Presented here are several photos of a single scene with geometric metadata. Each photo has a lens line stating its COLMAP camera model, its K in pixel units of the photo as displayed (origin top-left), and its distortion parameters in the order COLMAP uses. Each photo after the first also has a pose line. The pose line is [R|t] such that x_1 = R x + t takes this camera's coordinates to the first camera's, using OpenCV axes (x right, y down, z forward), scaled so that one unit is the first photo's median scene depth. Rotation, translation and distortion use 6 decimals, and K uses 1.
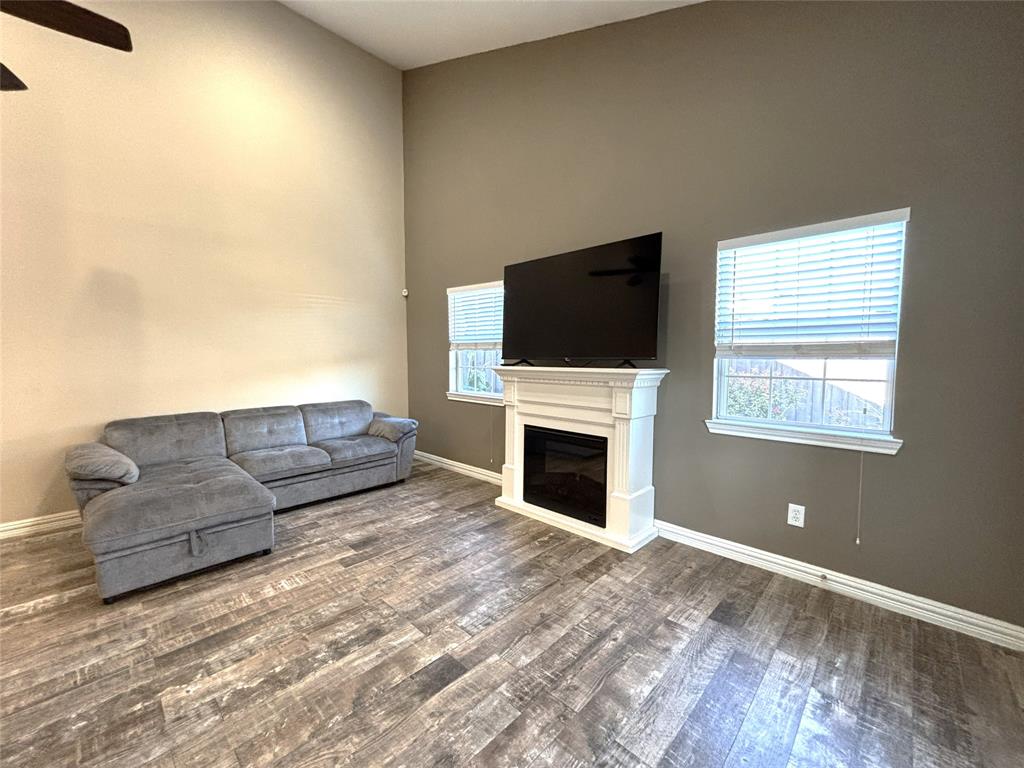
lens RADIAL K [[416.0, 0, 507.5], [0, 416.0, 383.4], [0, 0, 1]] dist [0.001120, 0.001377]
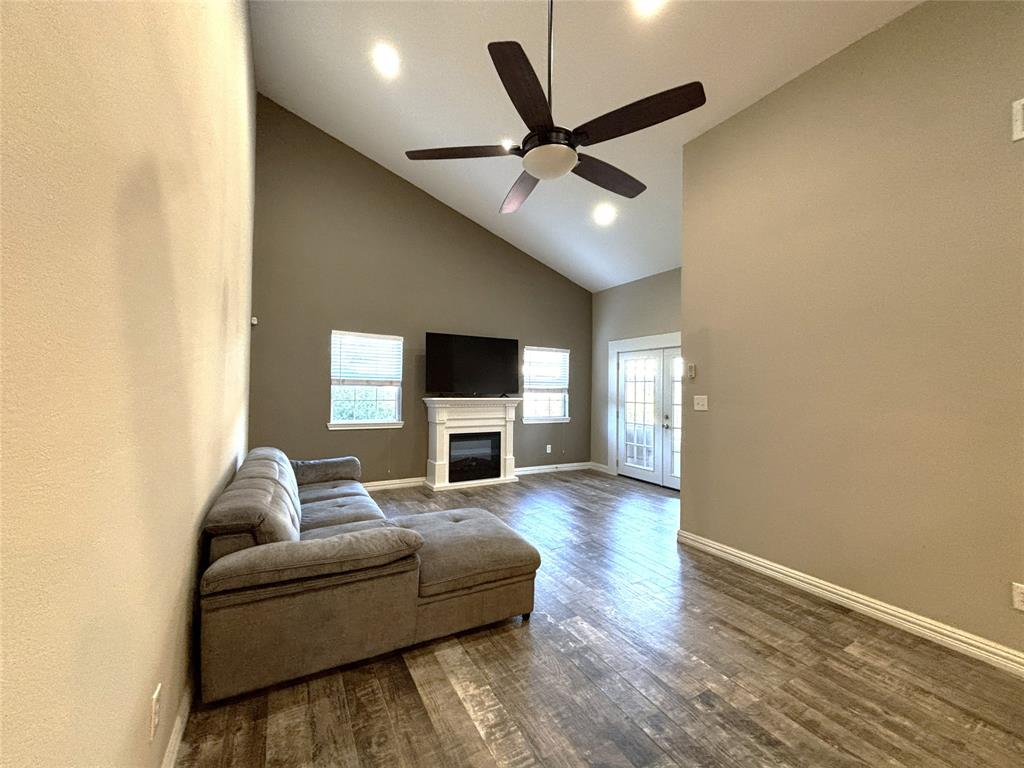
lens RADIAL K [[416.0, 0, 513.2], [0, 416.0, 384.5], [0, 0, 1]] dist [0.001120, 0.001377]
pose [[0.271442, 0.015140, 0.962336, -1.687806], [0.051064, 0.998241, -0.030108, -0.036970], [-0.961099, 0.057313, 0.270191, 0.366608]]
